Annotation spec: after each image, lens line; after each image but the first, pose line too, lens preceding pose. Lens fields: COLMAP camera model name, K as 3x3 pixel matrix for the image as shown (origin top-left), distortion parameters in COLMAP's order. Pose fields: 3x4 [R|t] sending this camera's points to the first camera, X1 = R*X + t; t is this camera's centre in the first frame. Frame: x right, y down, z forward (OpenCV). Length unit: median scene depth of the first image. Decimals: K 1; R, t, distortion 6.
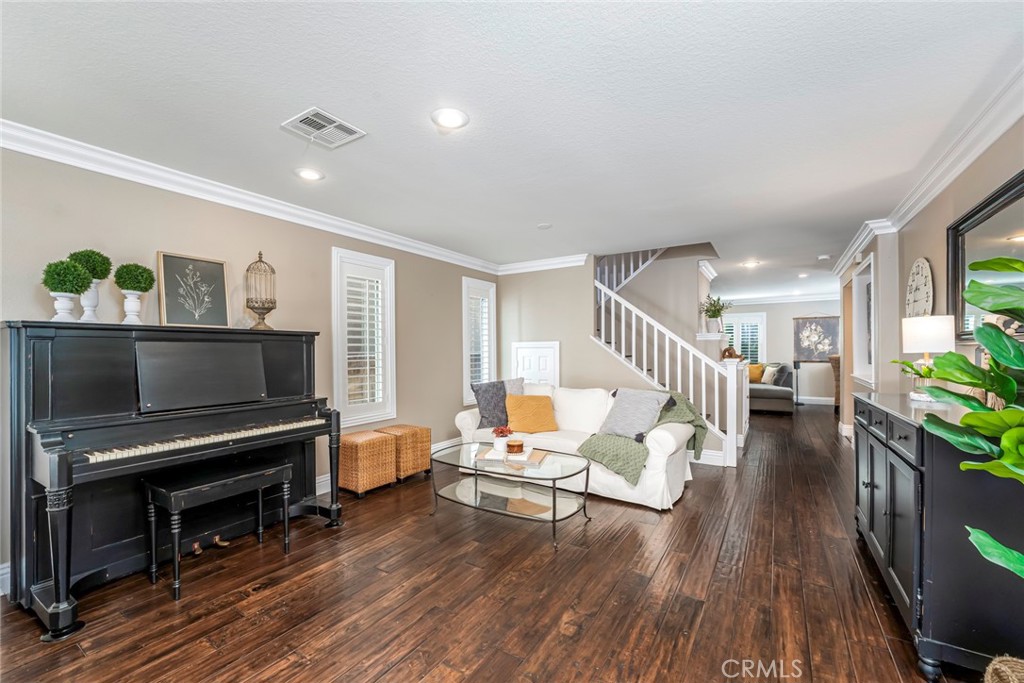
lens RADIAL K [[416.5, 0, 512.2], [0, 416.5, 350.3], [0, 0, 1]] dist [-0.016936, 0.002953]
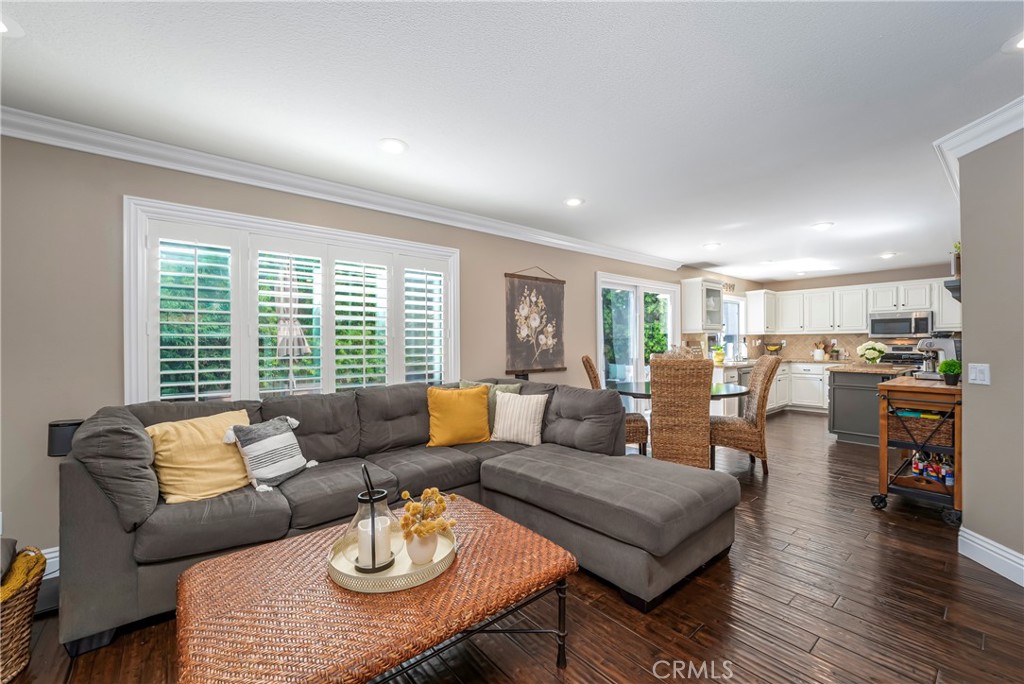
lens RADIAL K [[416.5, 0, 510.0], [0, 416.5, 344.7], [0, 0, 1]] dist [-0.016936, 0.002953]
pose [[0.322477, 0.007061, 0.946551, 0.475244], [0.001476, 0.999967, -0.007963, 0.001498], [-0.946576, 0.003965, 0.322456, 1.520218]]
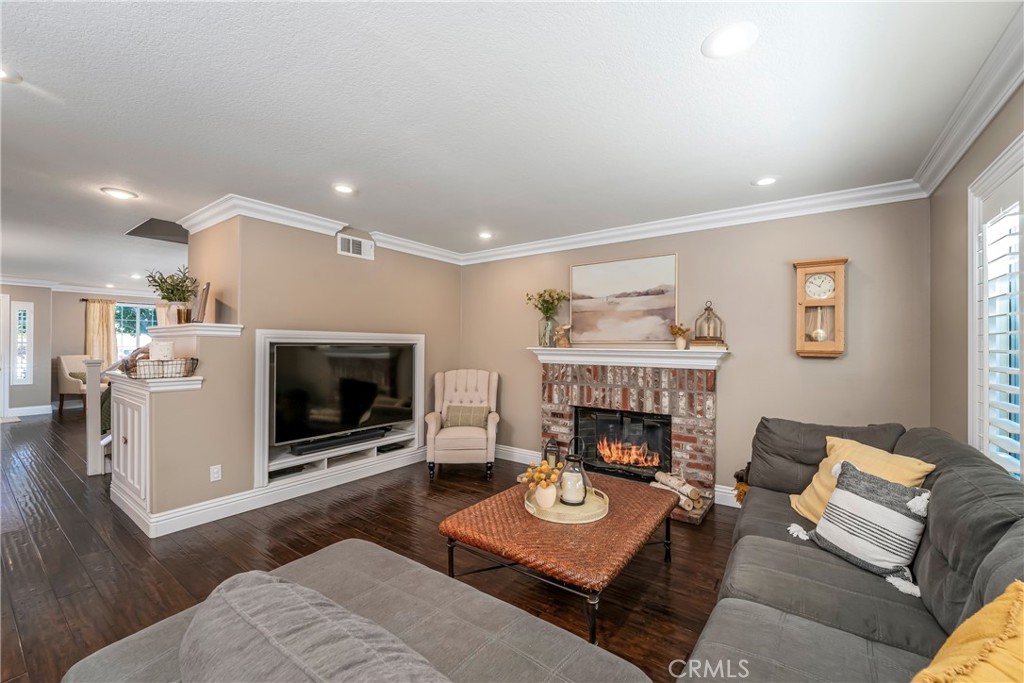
lens RADIAL K [[416.5, 0, 516.0], [0, 416.5, 341.9], [0, 0, 1]] dist [-0.016936, 0.002953]
pose [[-0.059396, 0.002625, -0.998231, 1.160899], [-0.002869, 0.999992, 0.002801, -0.021460], [0.998230, 0.003031, -0.059387, 1.666364]]
